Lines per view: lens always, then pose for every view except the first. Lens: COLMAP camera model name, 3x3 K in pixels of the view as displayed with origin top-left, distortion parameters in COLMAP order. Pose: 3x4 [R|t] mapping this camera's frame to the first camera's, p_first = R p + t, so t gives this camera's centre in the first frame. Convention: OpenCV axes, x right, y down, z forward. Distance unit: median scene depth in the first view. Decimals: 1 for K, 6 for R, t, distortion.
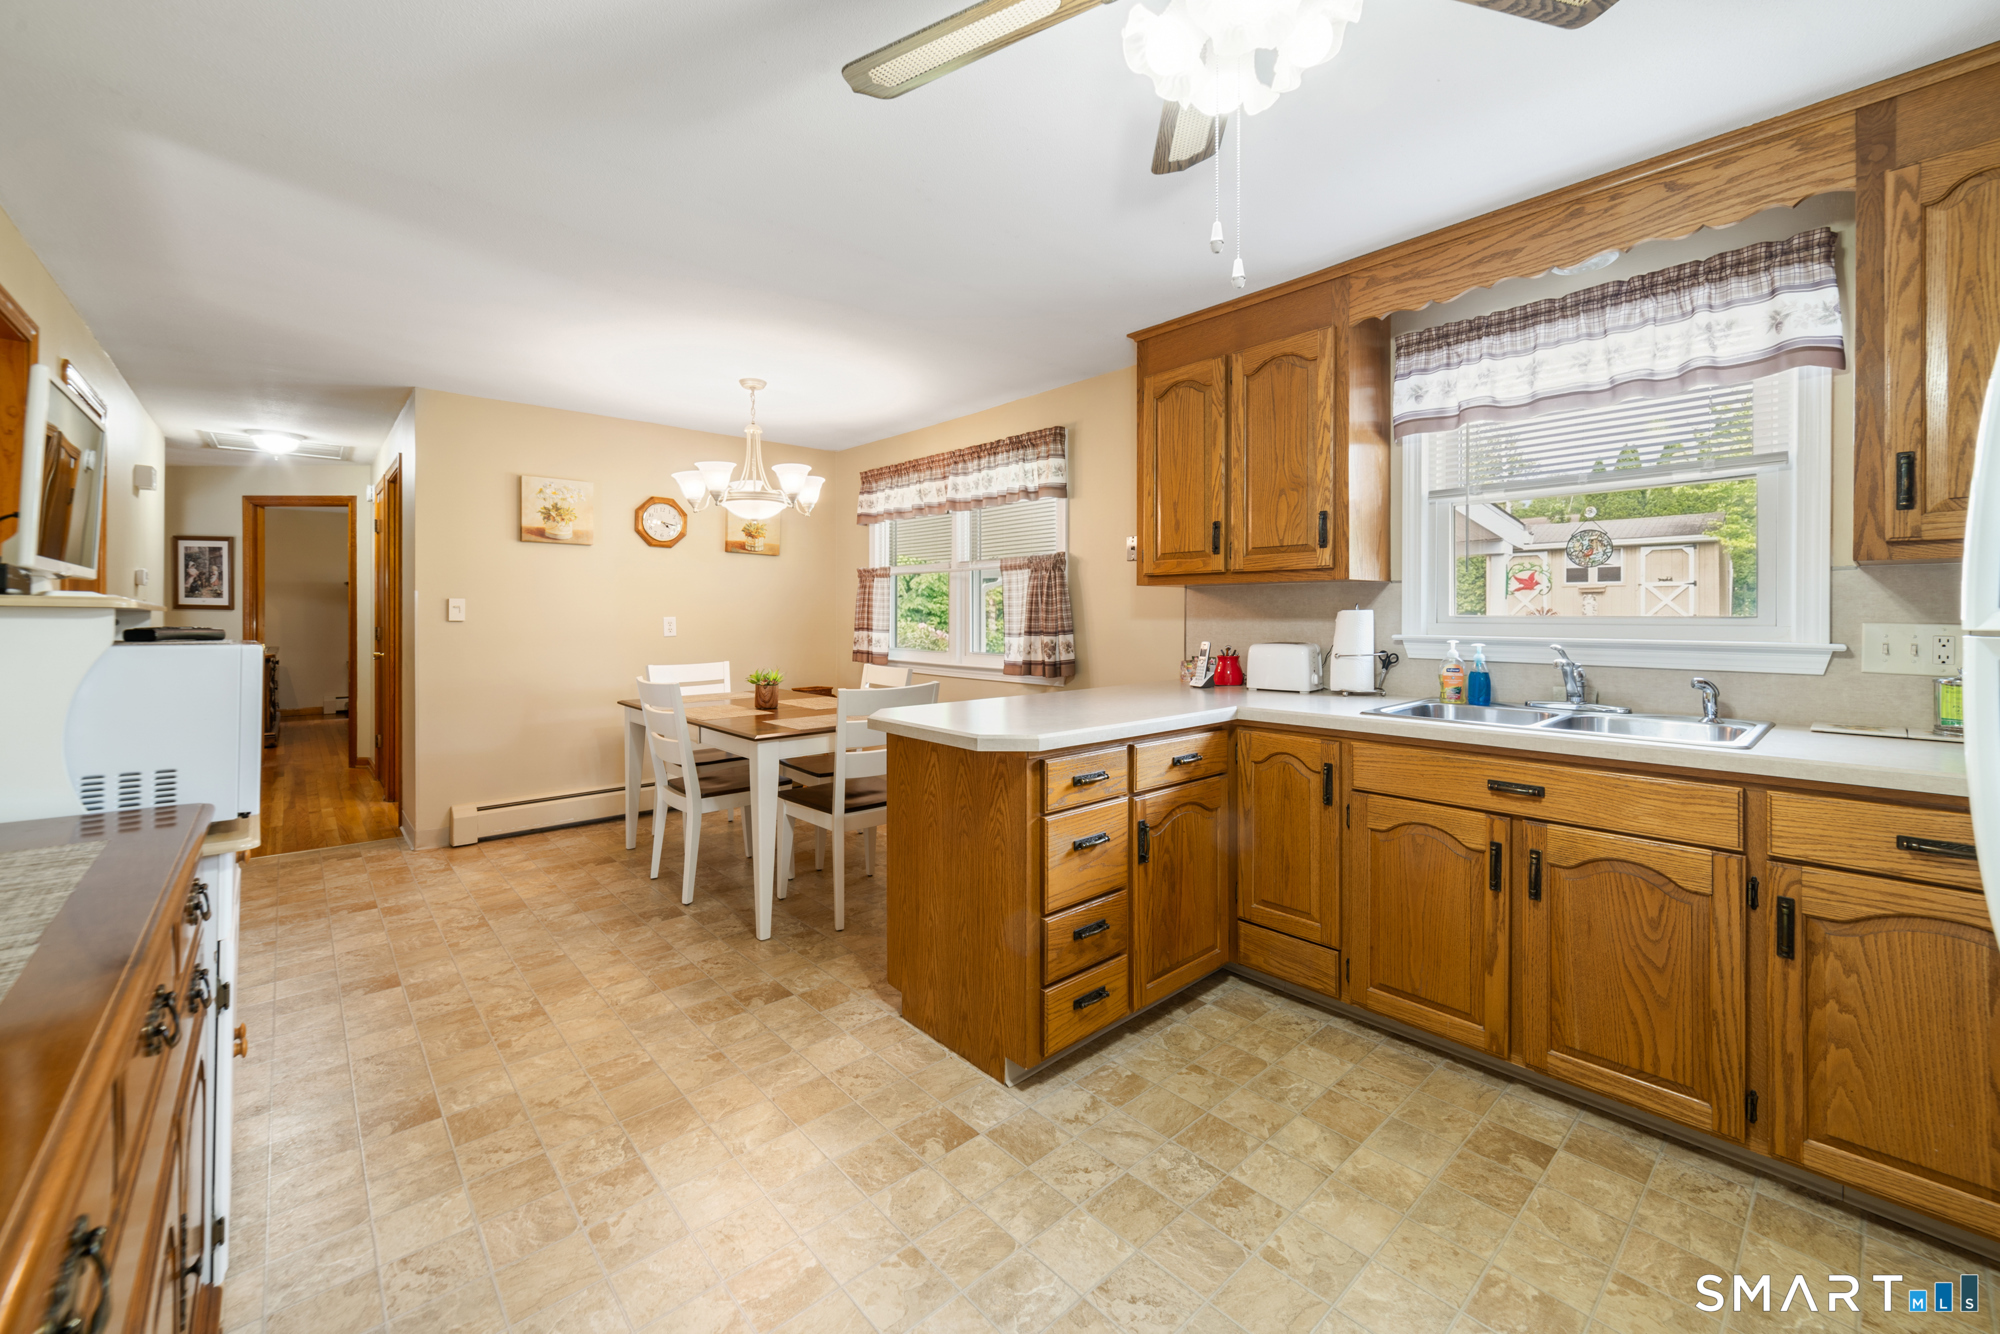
lens RADIAL K [[789.1, 0, 958.6], [0, 789.1, 609.6], [0, 0, 1]] dist [0.000282, -0.000693]
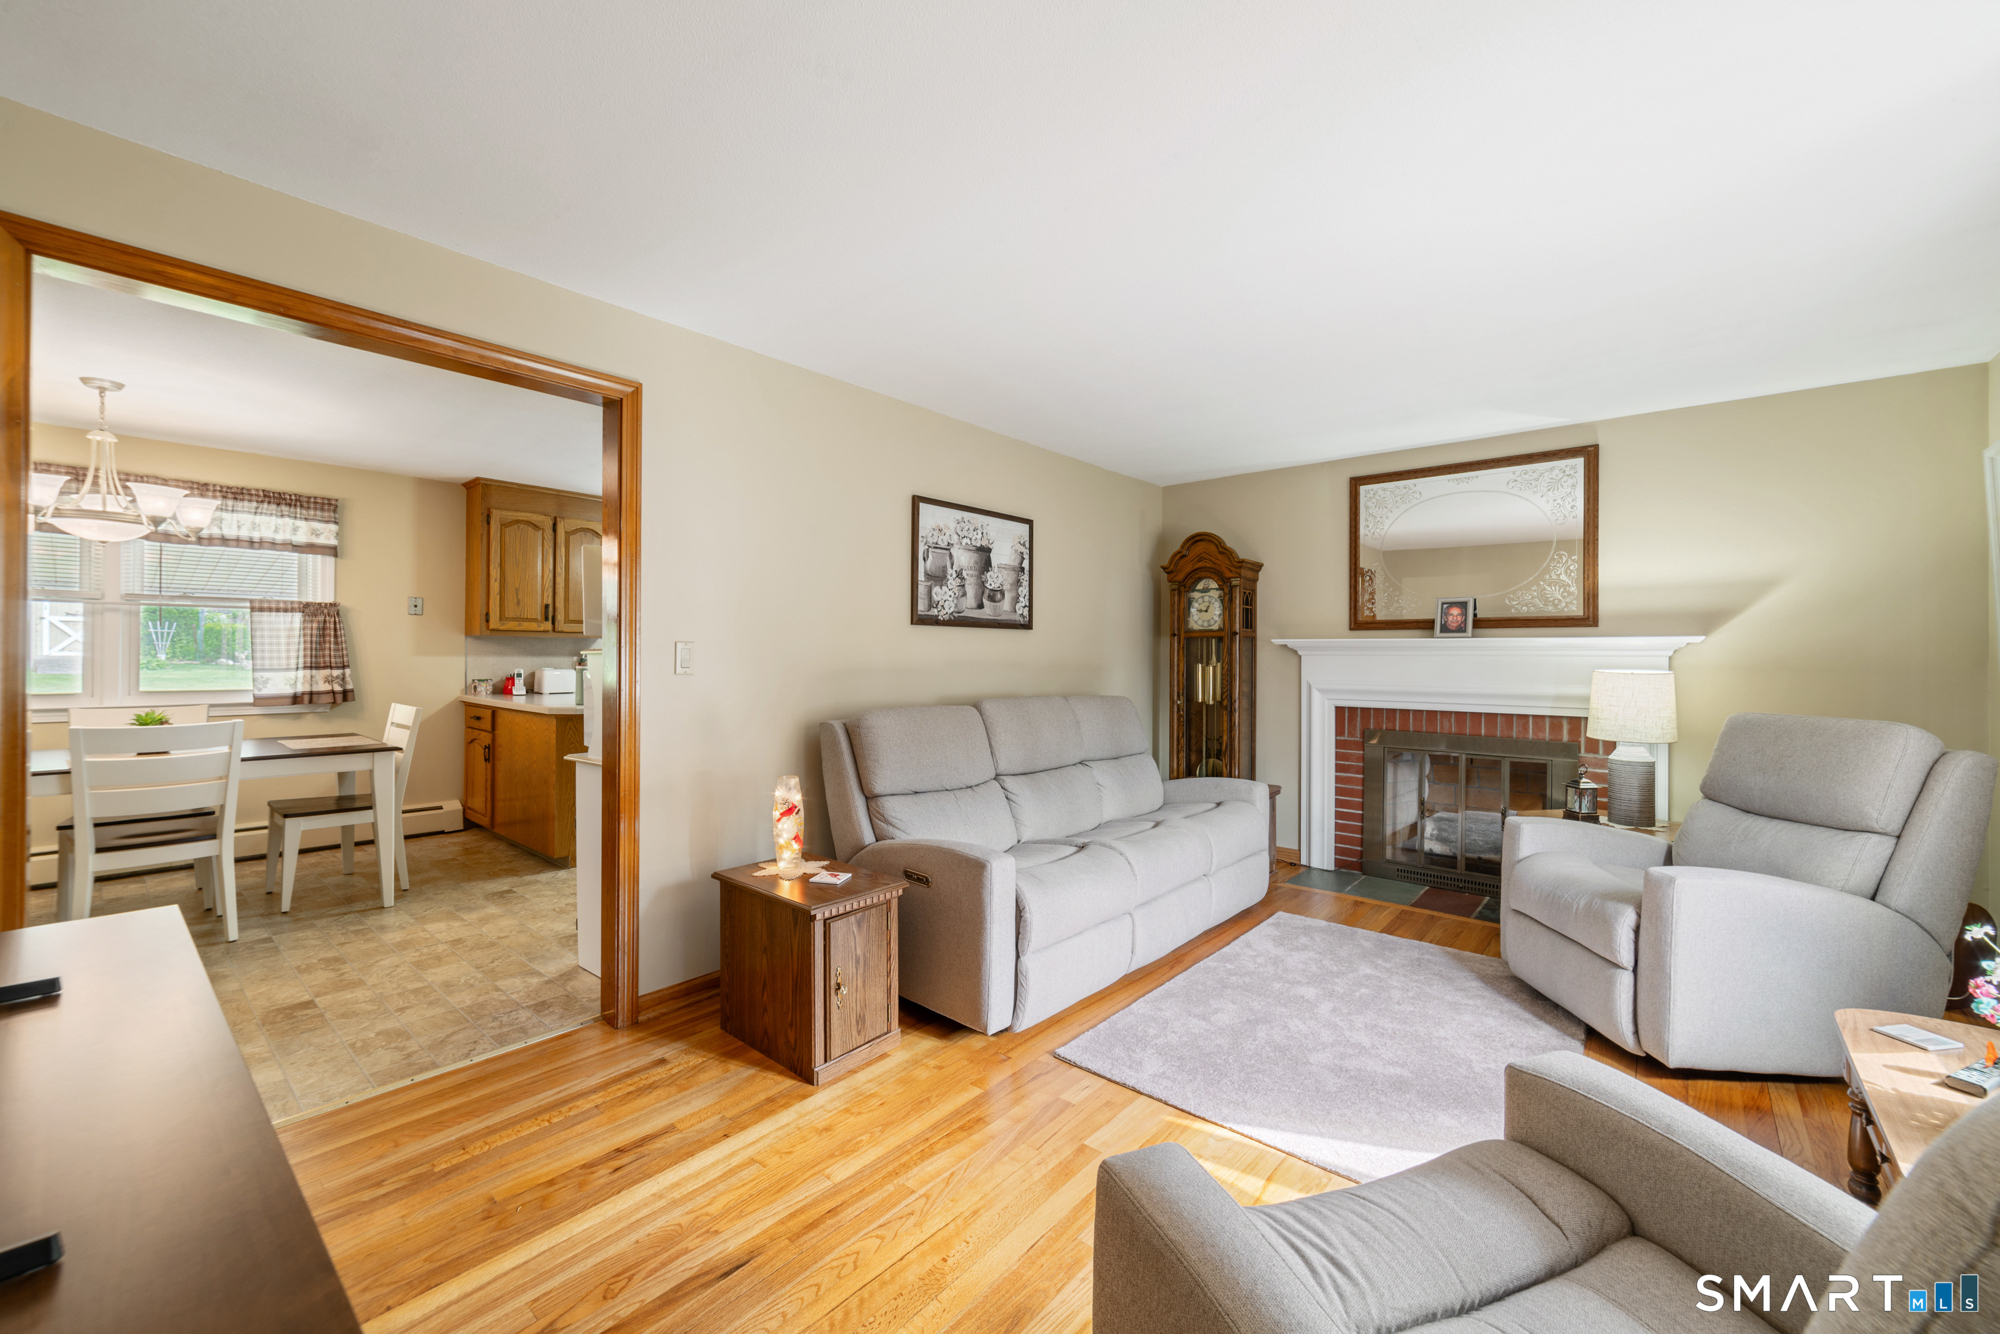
lens RADIAL K [[789.1, 0, 1001.6], [0, 789.1, 658.8], [0, 0, 1]] dist [0.000282, -0.000693]
pose [[-0.147380, -0.004819, 0.989068, -1.159765], [-0.011887, 0.999925, 0.003100, -0.000032], [-0.989009, -0.011300, -0.147426, 0.146971]]
